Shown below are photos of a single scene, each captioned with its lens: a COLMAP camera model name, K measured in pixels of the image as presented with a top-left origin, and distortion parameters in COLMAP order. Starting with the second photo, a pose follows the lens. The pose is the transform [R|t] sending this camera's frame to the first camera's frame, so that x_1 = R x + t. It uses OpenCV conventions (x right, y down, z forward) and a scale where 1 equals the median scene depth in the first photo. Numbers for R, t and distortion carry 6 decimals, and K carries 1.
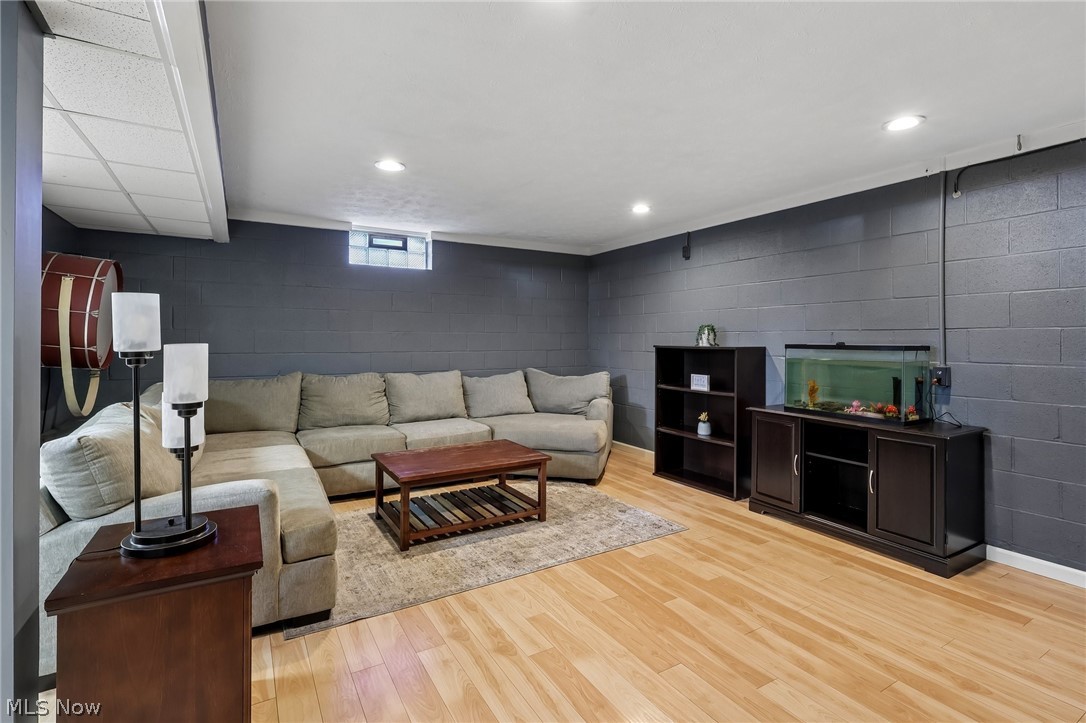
lens RADIAL K [[505.3, 0, 544.8], [0, 505.3, 345.8], [0, 0, 1]] dist [-0.003695, 0.000985]
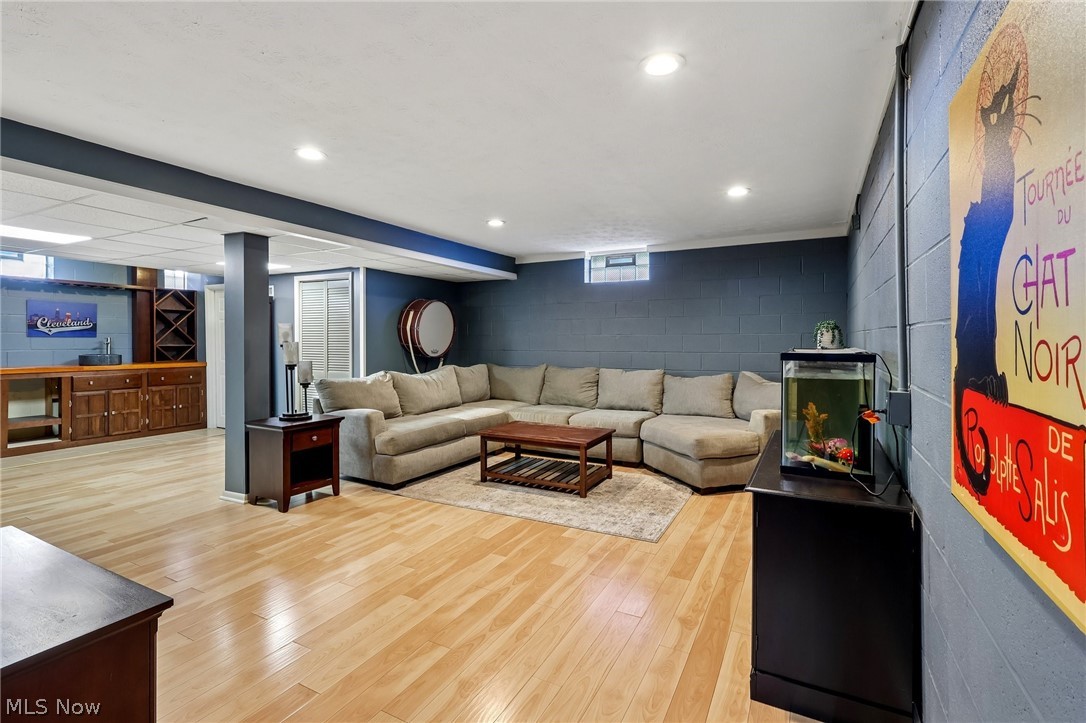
lens RADIAL K [[505.3, 0, 544.8], [0, 505.3, 345.8], [0, 0, 1]] dist [-0.003695, 0.000985]
pose [[0.520986, 0.006217, -0.853542, 0.994310], [-0.009368, 0.999955, 0.001566, -0.002694], [0.853514, 0.007181, 0.521021, 0.337706]]
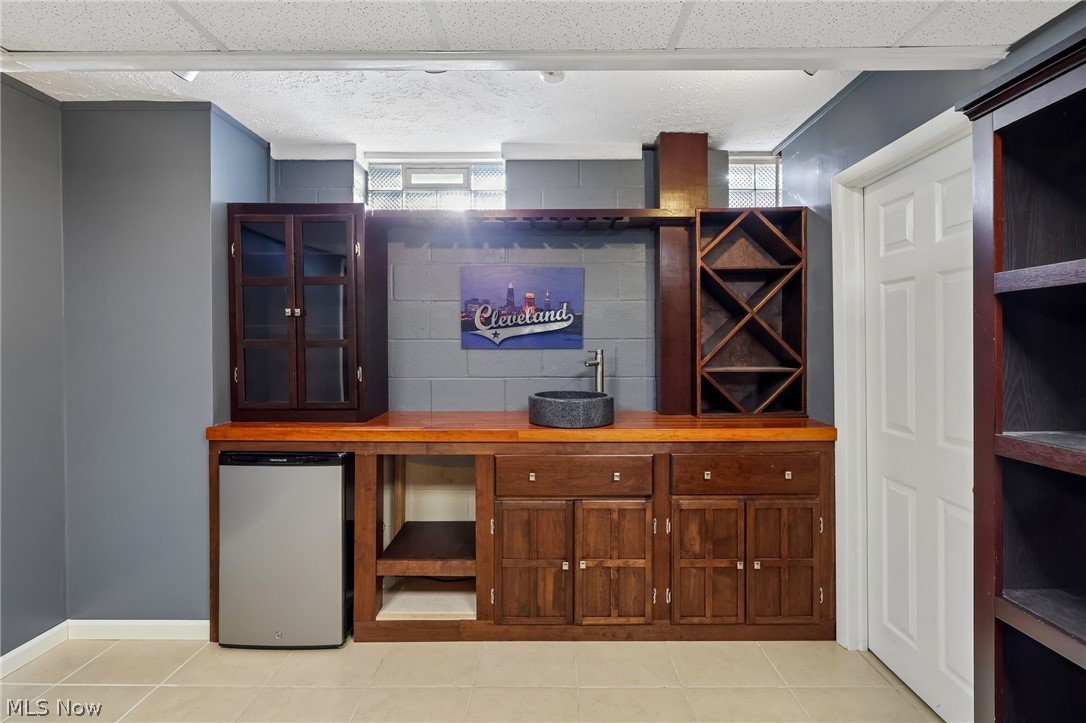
lens RADIAL K [[505.3, 0, 544.8], [0, 505.3, 345.8], [0, 0, 1]] dist [-0.003695, 0.000985]
pose [[-0.518407, 0.001515, -0.855133, -0.844611], [-0.007266, 0.999955, 0.006177, -0.025136], [0.855103, 0.009416, -0.518372, 0.243374]]
